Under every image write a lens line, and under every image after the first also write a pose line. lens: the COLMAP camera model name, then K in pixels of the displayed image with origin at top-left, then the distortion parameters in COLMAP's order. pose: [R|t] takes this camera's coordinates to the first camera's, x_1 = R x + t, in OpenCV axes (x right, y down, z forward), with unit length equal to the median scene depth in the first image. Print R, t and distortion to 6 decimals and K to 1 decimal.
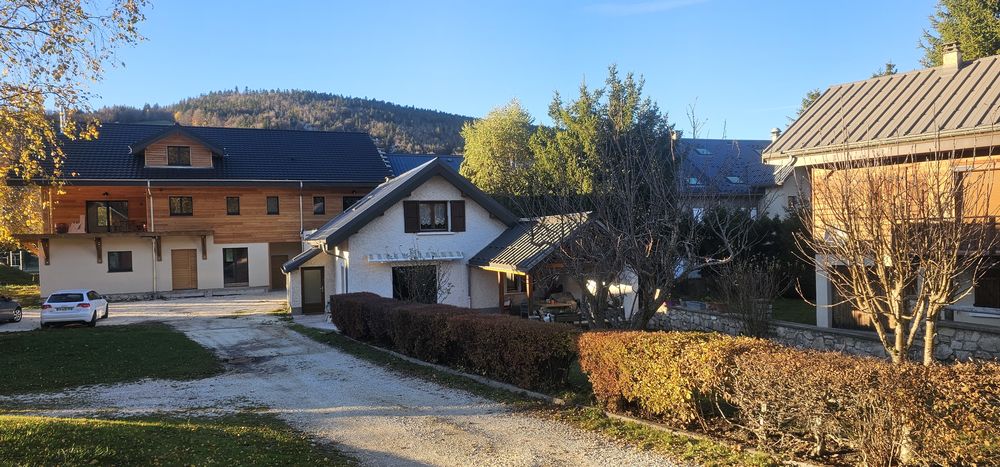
lens RADIAL K [[655.5, 0, 503.8], [0, 655.5, 235.4], [0, 0, 1]] dist [0.105697, -0.144691]
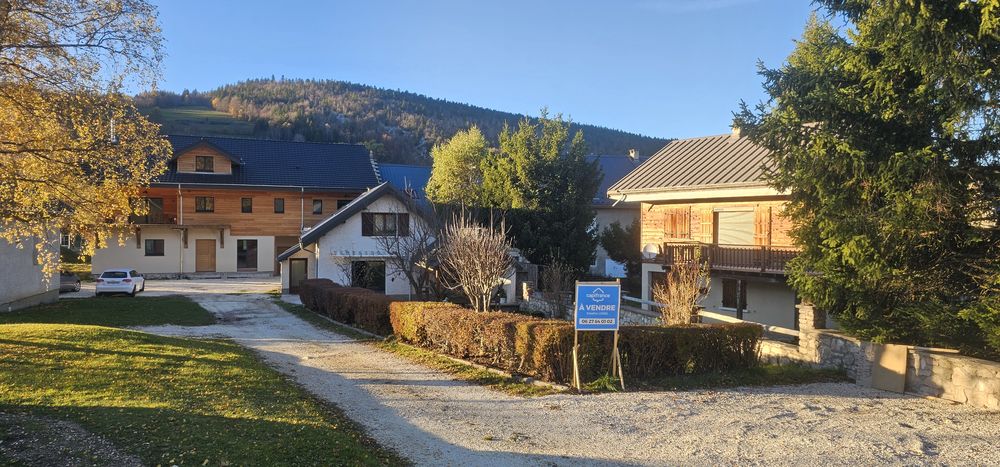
lens RADIAL K [[655.5, 0, 503.8], [0, 655.5, 235.4], [0, 0, 1]] dist [0.105697, -0.144691]
pose [[0.998499, 0.036464, -0.040870, 0.152576], [-0.036150, 0.999311, 0.008397, -0.021361], [0.041148, -0.006907, 0.999129, -0.263458]]
